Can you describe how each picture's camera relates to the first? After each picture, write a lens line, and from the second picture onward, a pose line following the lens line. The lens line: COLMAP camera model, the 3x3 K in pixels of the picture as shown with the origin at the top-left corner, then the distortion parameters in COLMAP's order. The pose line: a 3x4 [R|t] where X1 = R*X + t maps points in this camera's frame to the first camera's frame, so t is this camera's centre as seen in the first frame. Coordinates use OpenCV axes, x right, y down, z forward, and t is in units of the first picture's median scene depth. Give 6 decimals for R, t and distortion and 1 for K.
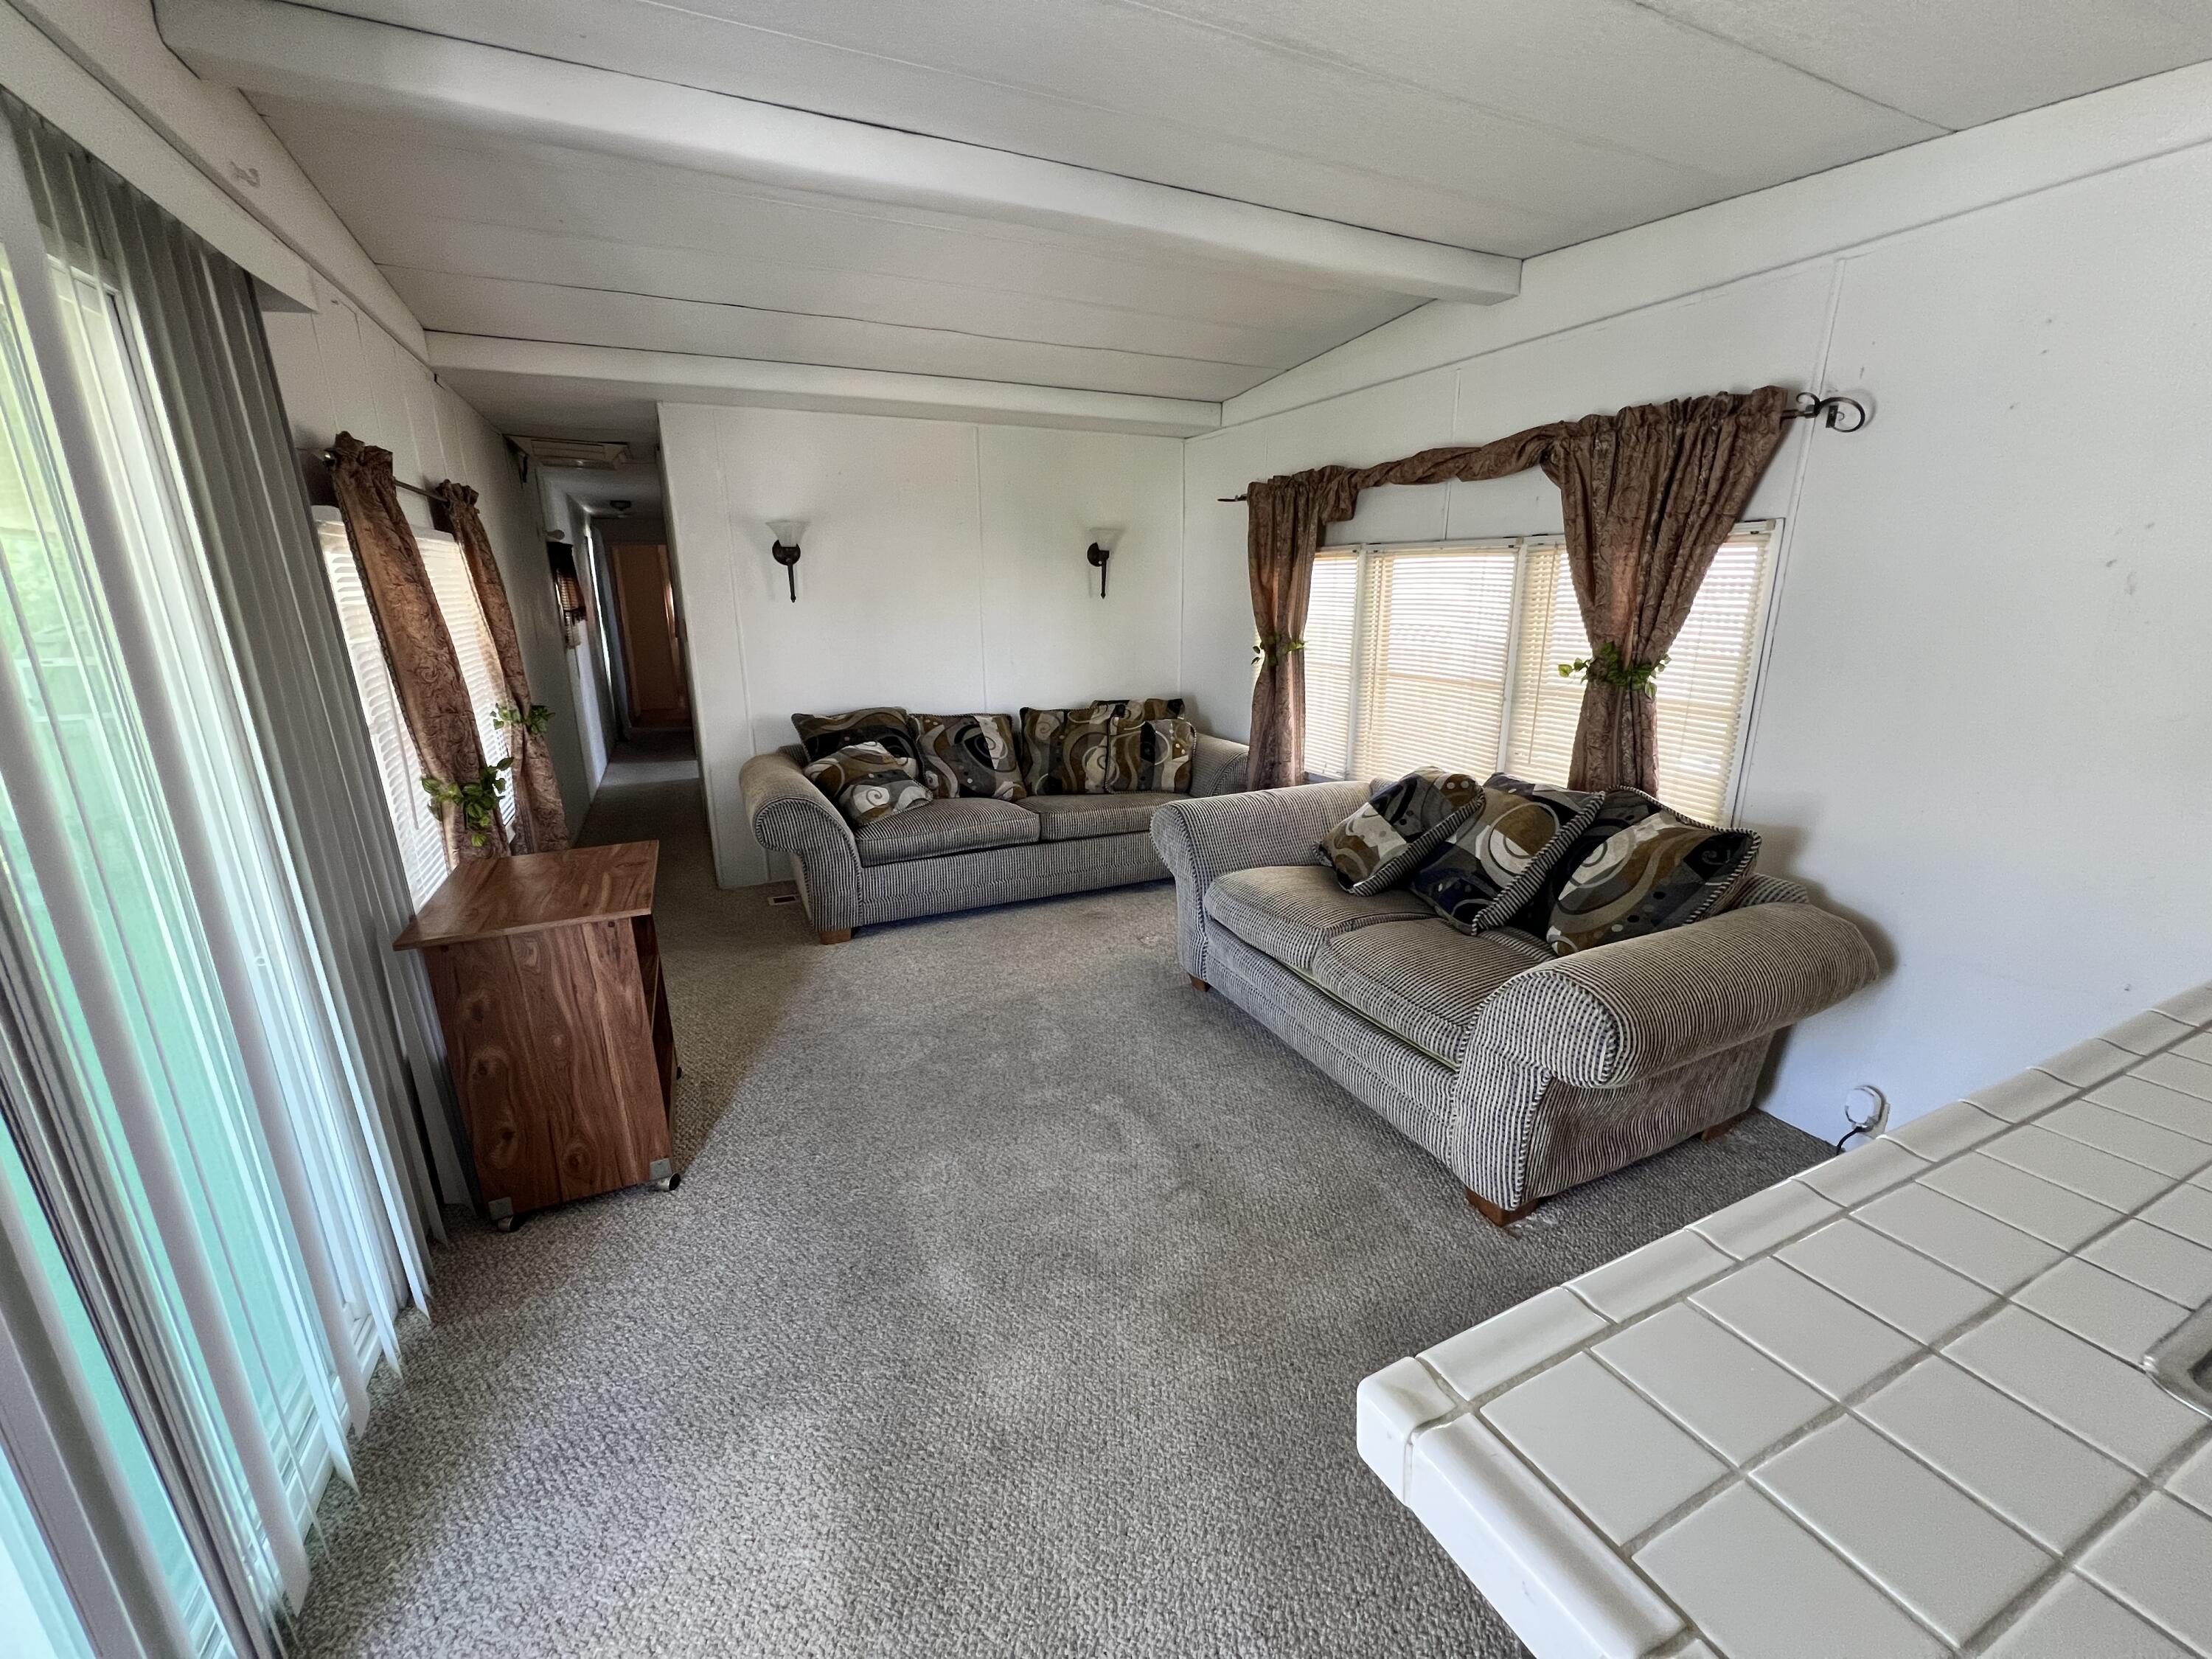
lens RADIAL K [[891.4, 0, 1104.3], [0, 891.4, 837.1], [0, 0, 1]] dist [0.000340, 0.000629]
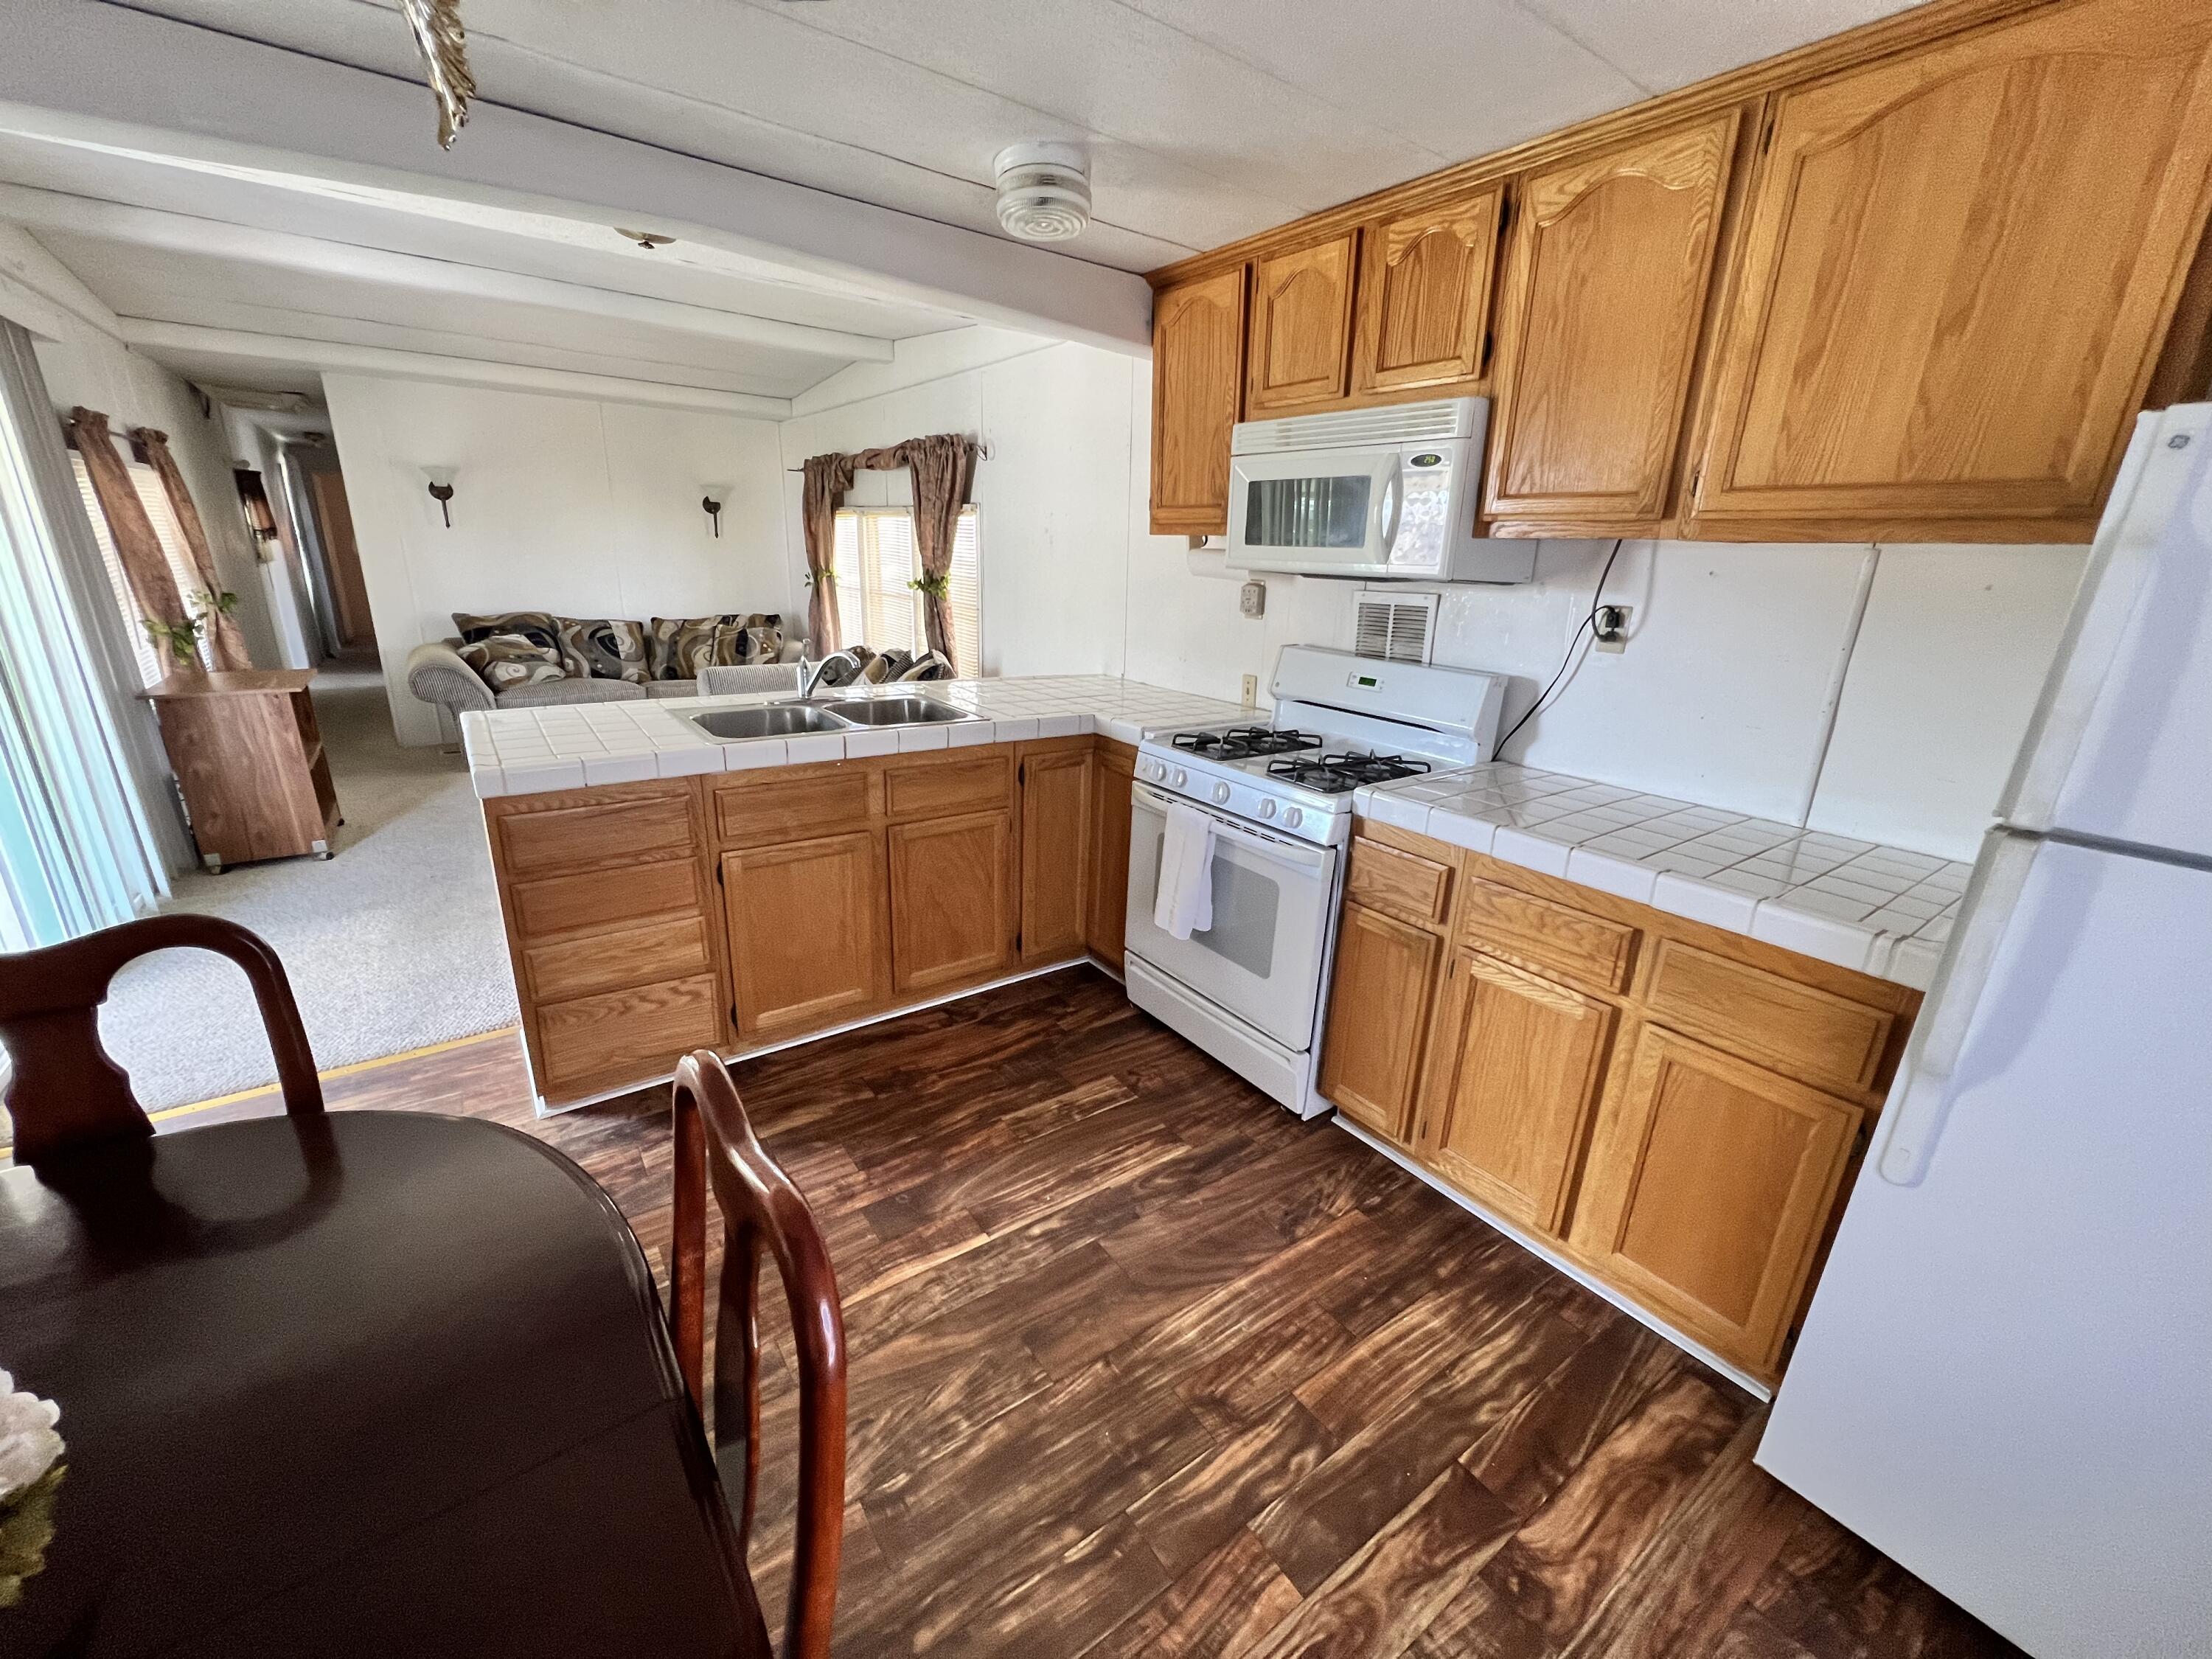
lens RADIAL K [[891.4, 0, 1104.3], [0, 891.4, 837.1], [0, 0, 1]] dist [0.000340, 0.000629]
pose [[0.980738, -0.019610, 0.194342, 0.388677], [0.011581, 0.999035, 0.042365, 0.172744], [-0.194986, -0.039299, 0.980018, -0.586225]]
